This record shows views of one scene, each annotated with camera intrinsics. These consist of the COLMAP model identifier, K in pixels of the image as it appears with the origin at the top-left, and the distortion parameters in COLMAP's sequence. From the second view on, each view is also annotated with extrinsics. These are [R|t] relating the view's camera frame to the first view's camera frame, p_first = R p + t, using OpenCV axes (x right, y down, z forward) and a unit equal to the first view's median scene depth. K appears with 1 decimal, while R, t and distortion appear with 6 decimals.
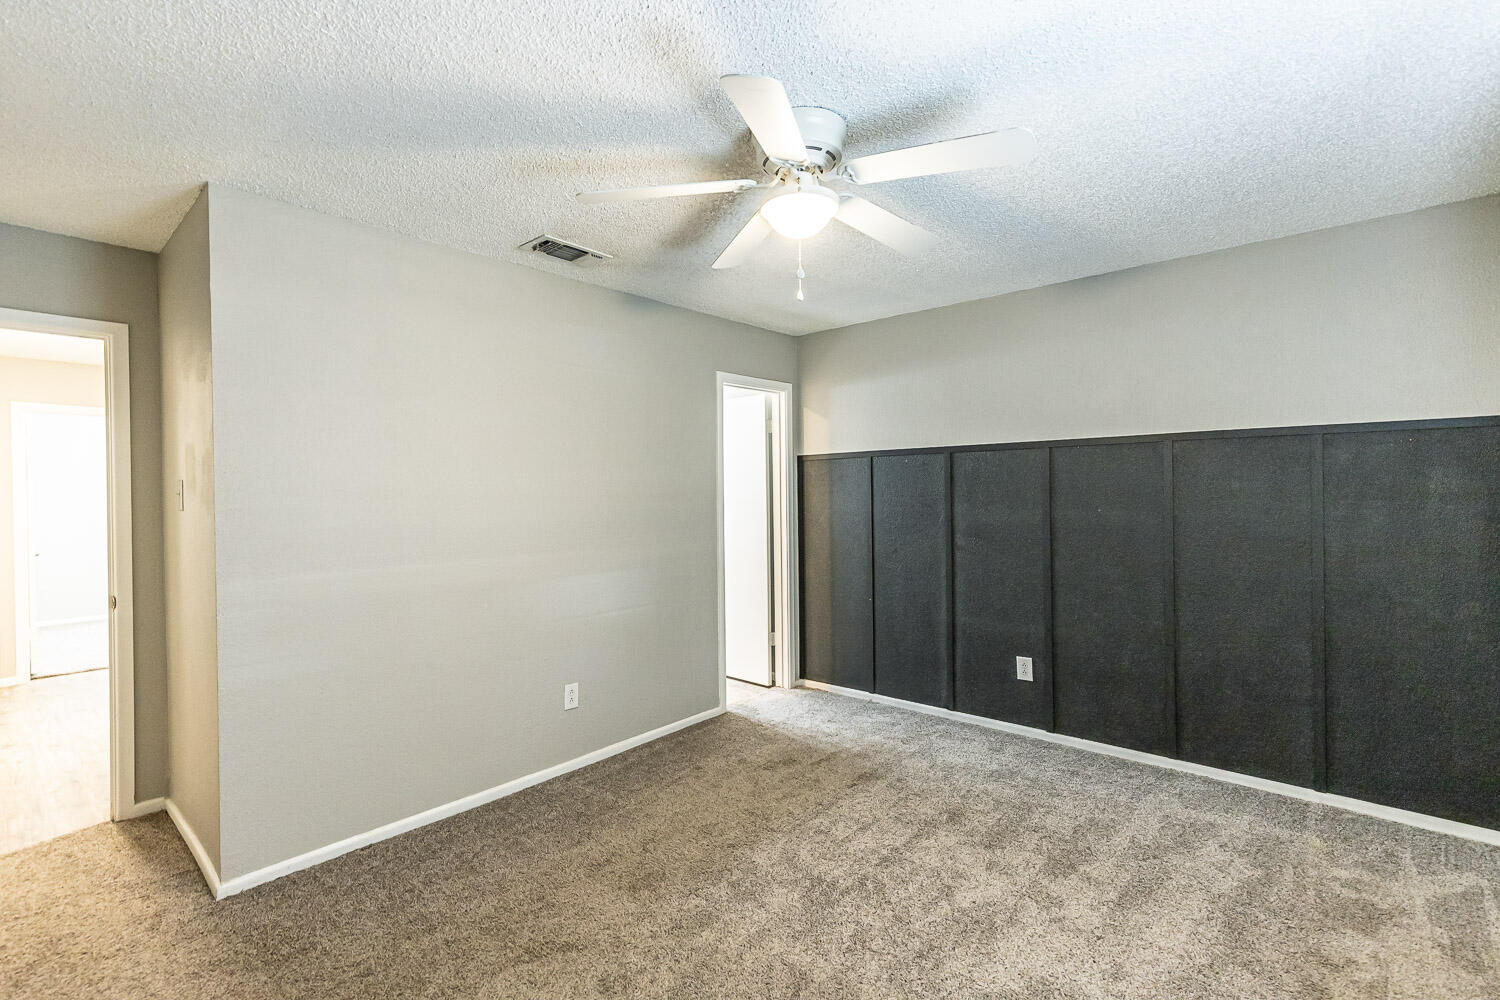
lens RADIAL K [[670.3, 0, 748.7], [0, 670.3, 491.4], [0, 0, 1]] dist [0.015929, -0.000270]
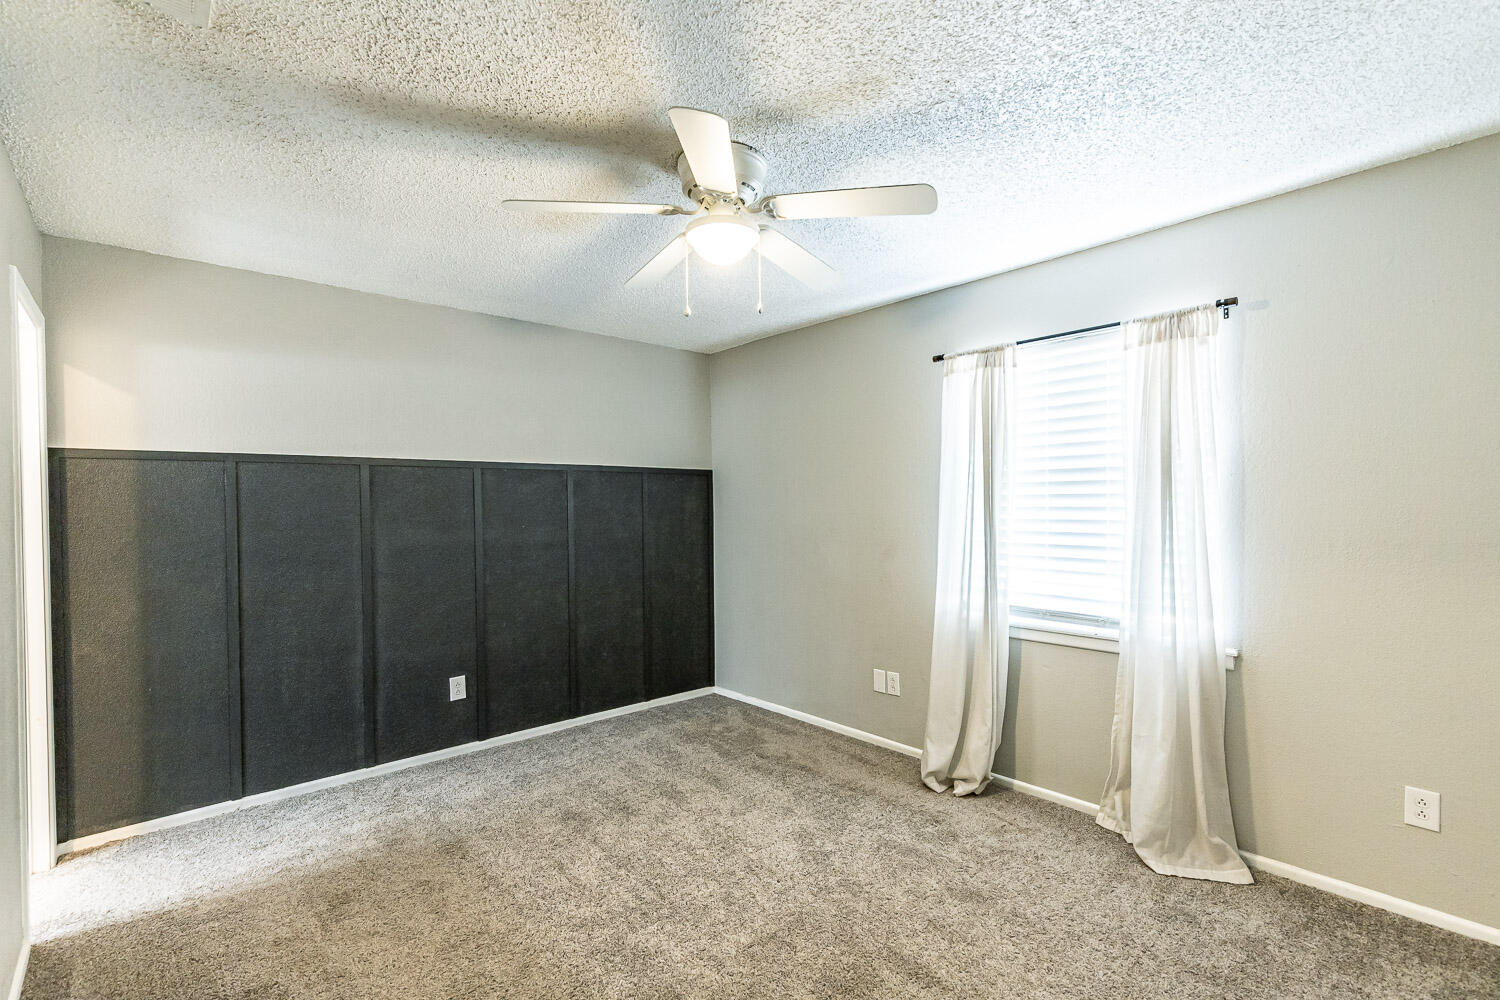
lens RADIAL K [[676.6, 0, 742.0], [0, 676.6, 497.9], [0, 0, 1]] dist [0.008172, -0.000862]
pose [[0.132747, 0.019412, 0.990960, -0.577665], [0.007786, 0.999757, -0.020627, 0.007608], [-0.991119, 0.010453, 0.132564, 0.486719]]
